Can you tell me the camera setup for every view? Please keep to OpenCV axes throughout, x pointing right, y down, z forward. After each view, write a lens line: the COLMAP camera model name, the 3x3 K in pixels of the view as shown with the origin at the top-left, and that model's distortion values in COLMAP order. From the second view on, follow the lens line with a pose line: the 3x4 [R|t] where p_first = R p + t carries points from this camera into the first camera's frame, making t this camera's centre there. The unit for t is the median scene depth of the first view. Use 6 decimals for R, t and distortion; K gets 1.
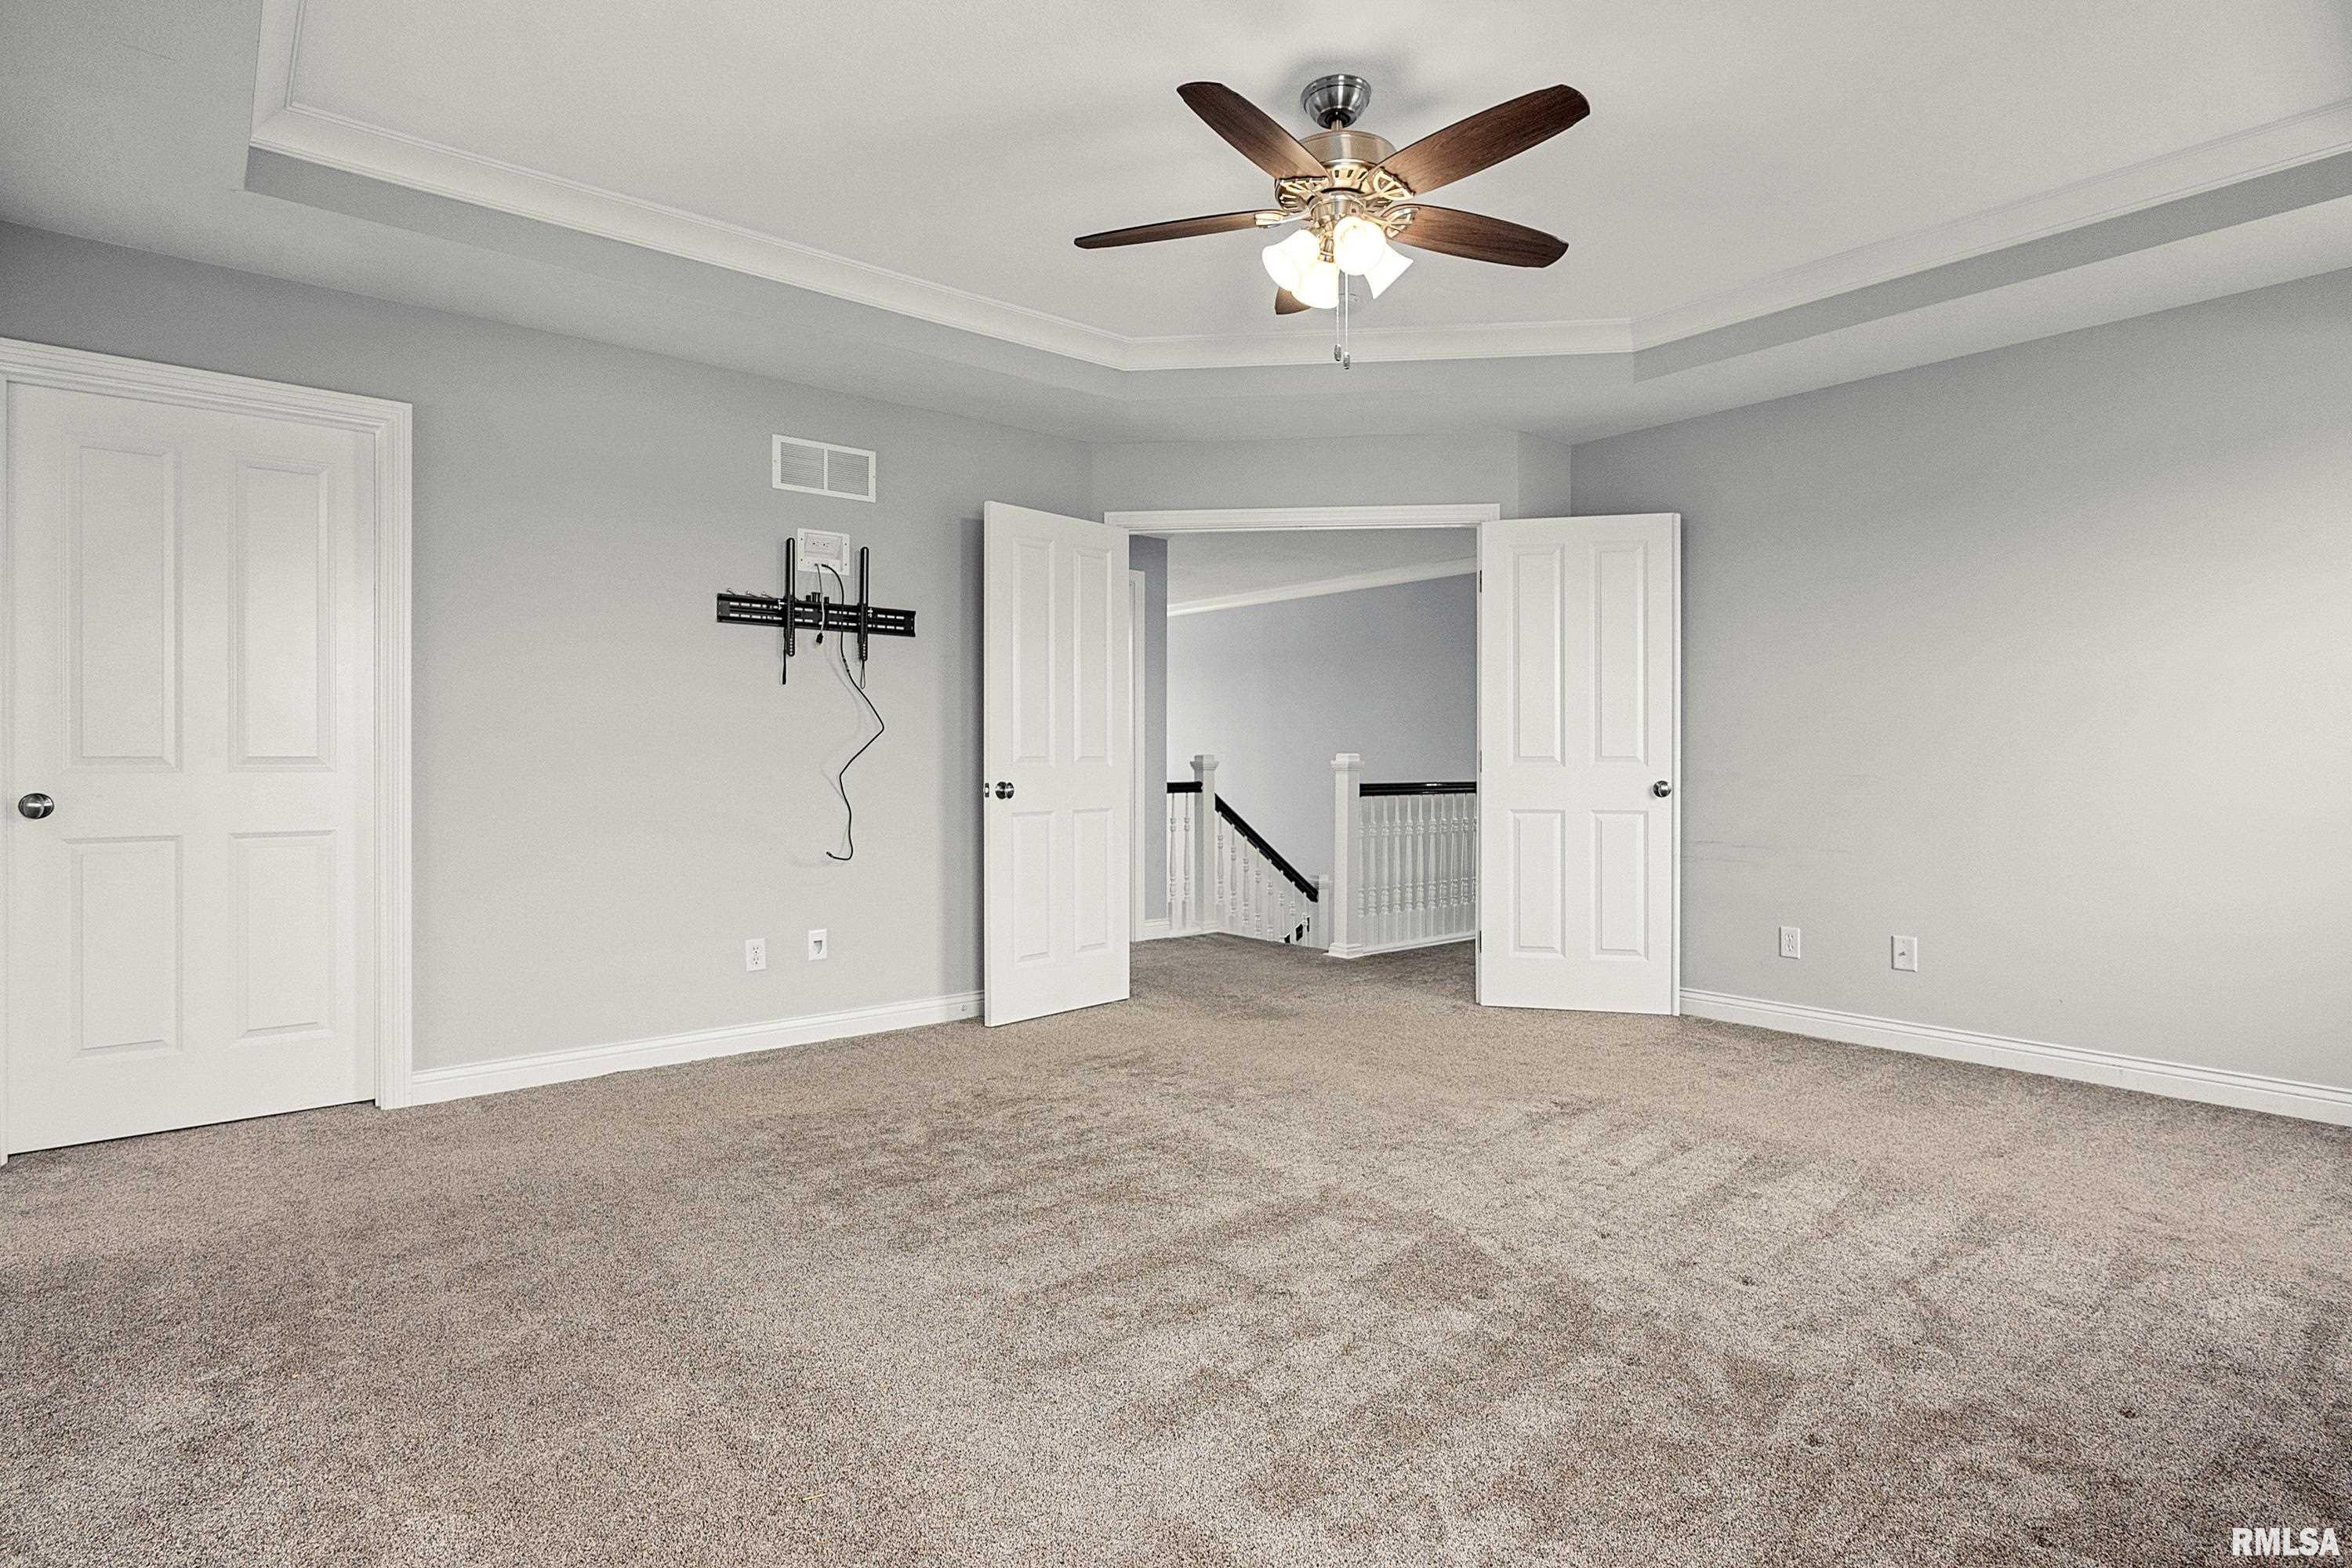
lens RADIAL K [[1158.1, 0, 1176.0], [0, 1158.1, 784.0], [0, 0, 1]] dist [-0.000396, 0.000113]
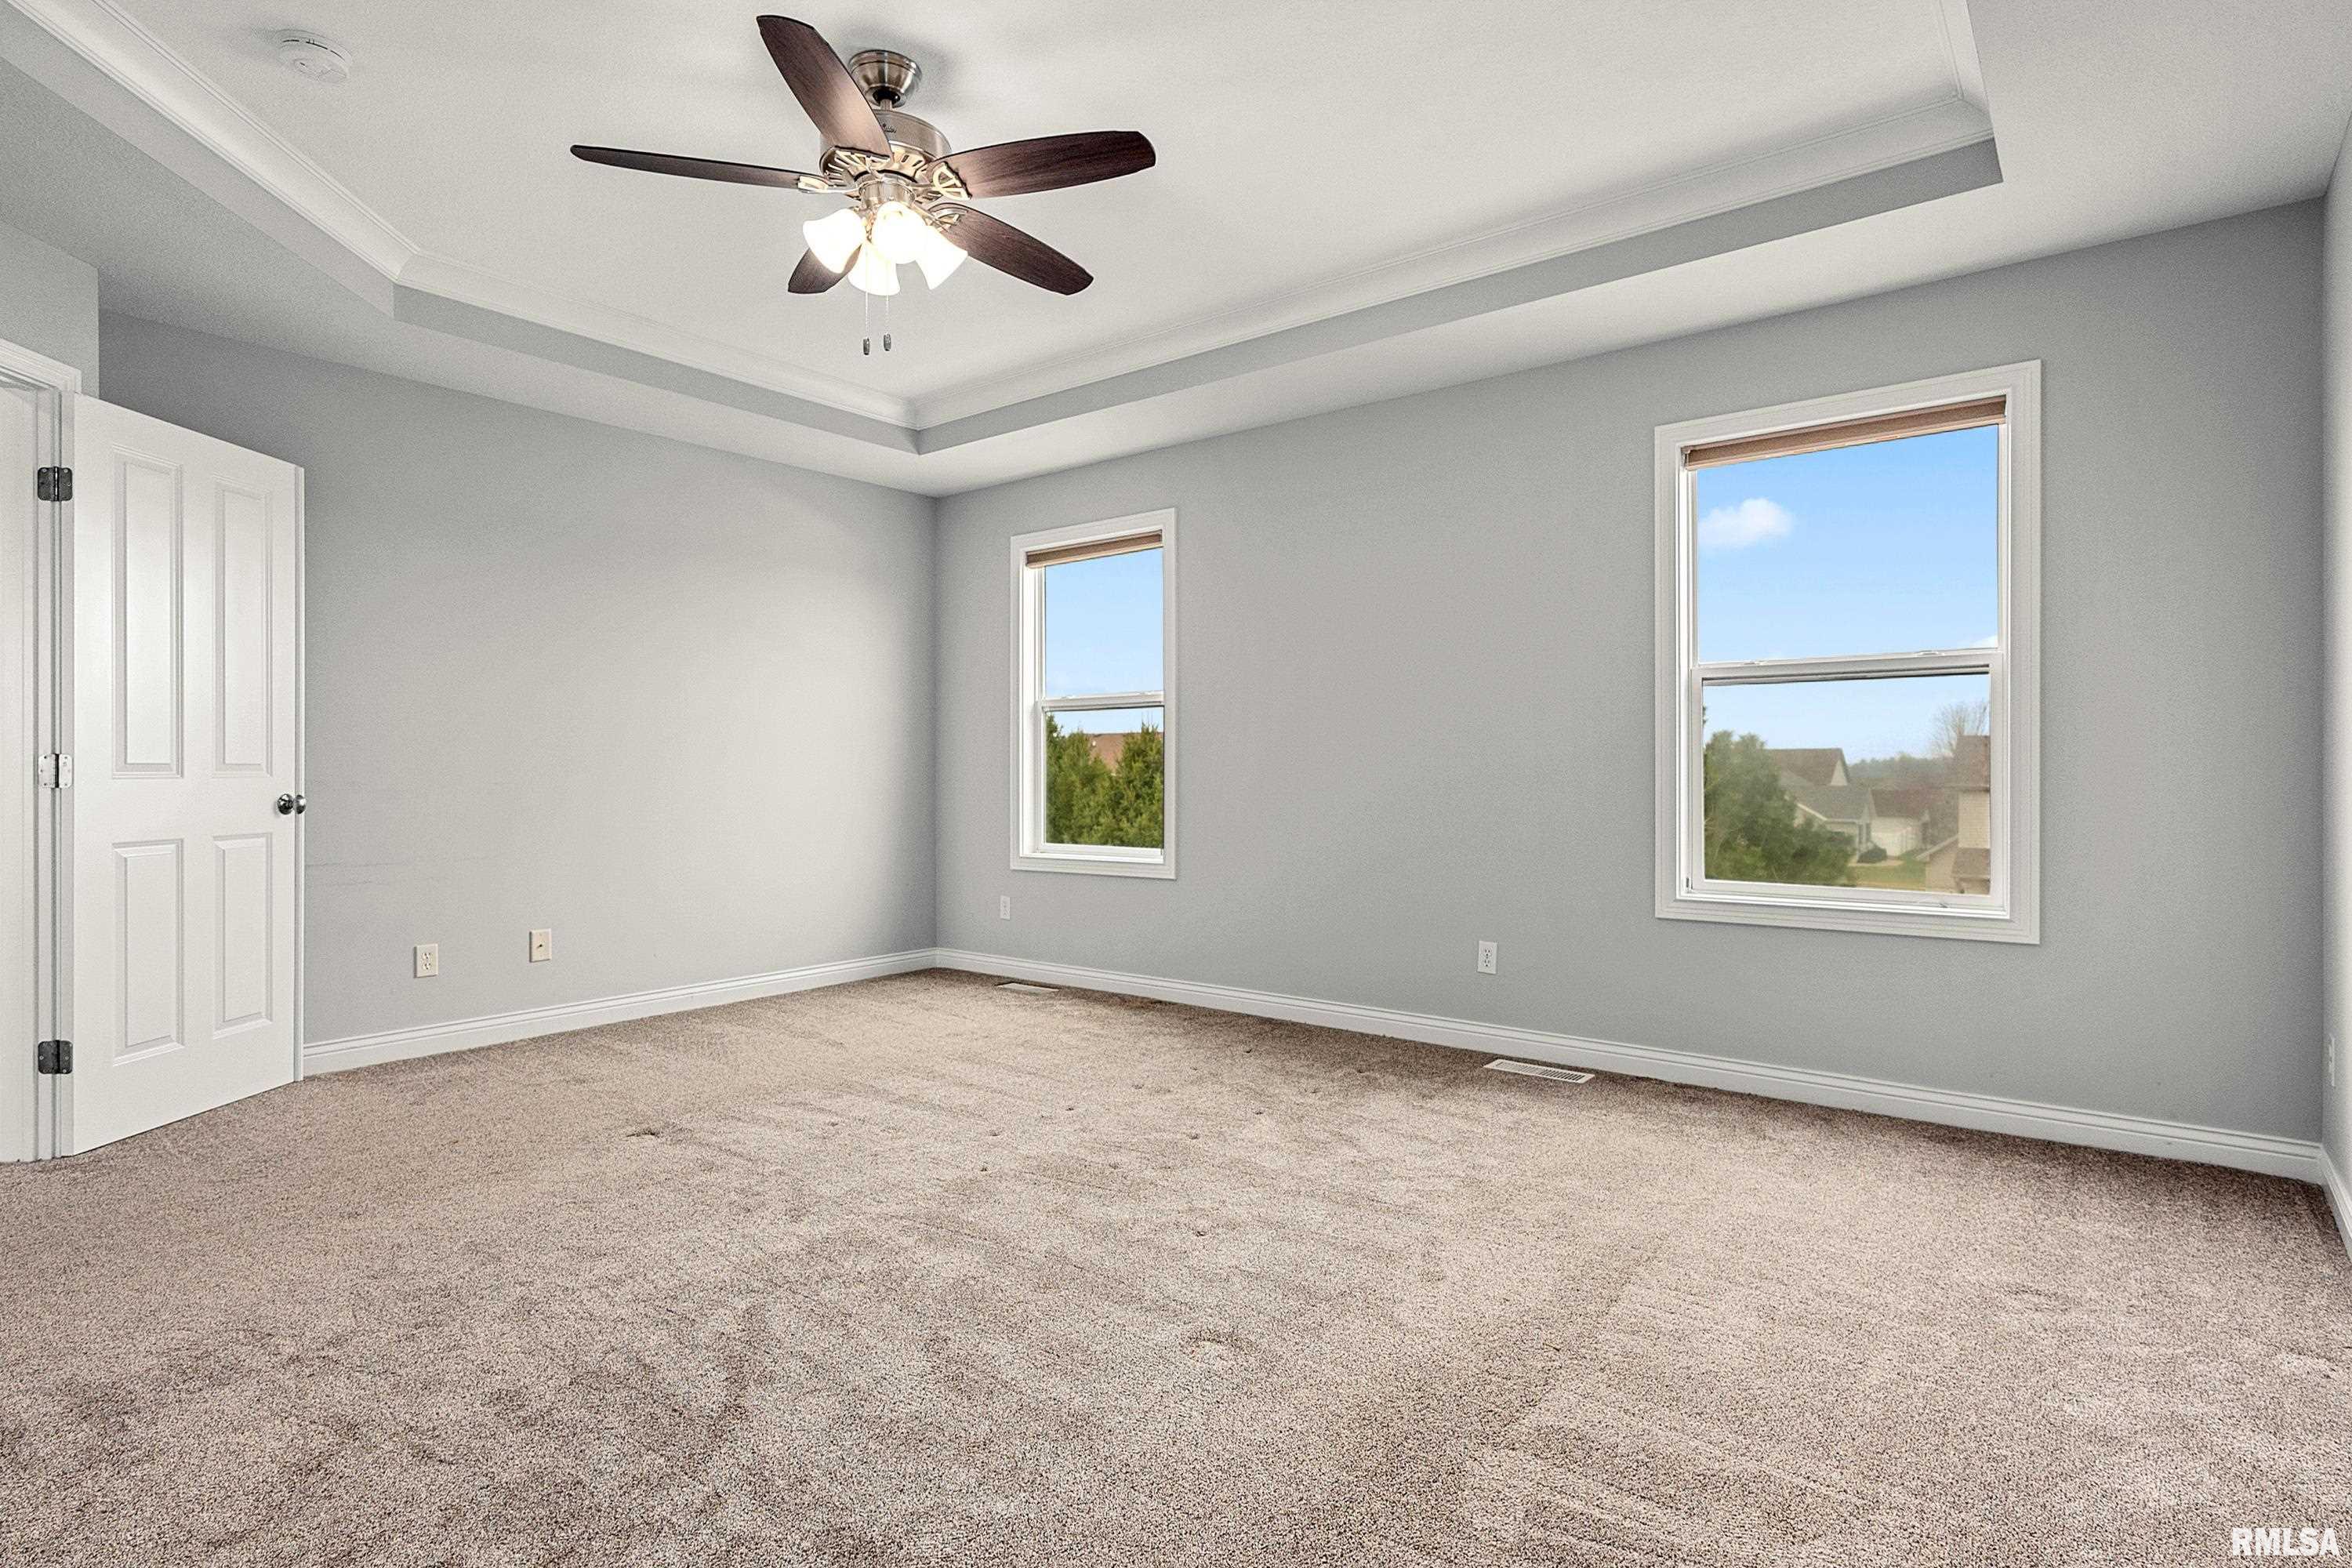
lens RADIAL K [[1288.9, 0, 1071.0], [0, 1288.9, 776.6], [0, 0, 1]] dist [0.045577, 0.000300]
pose [[-0.164937, -0.006017, 0.986286, -0.844699], [0.023890, 0.999664, 0.010094, -0.015873], [-0.986015, 0.025227, -0.164738, 0.911530]]
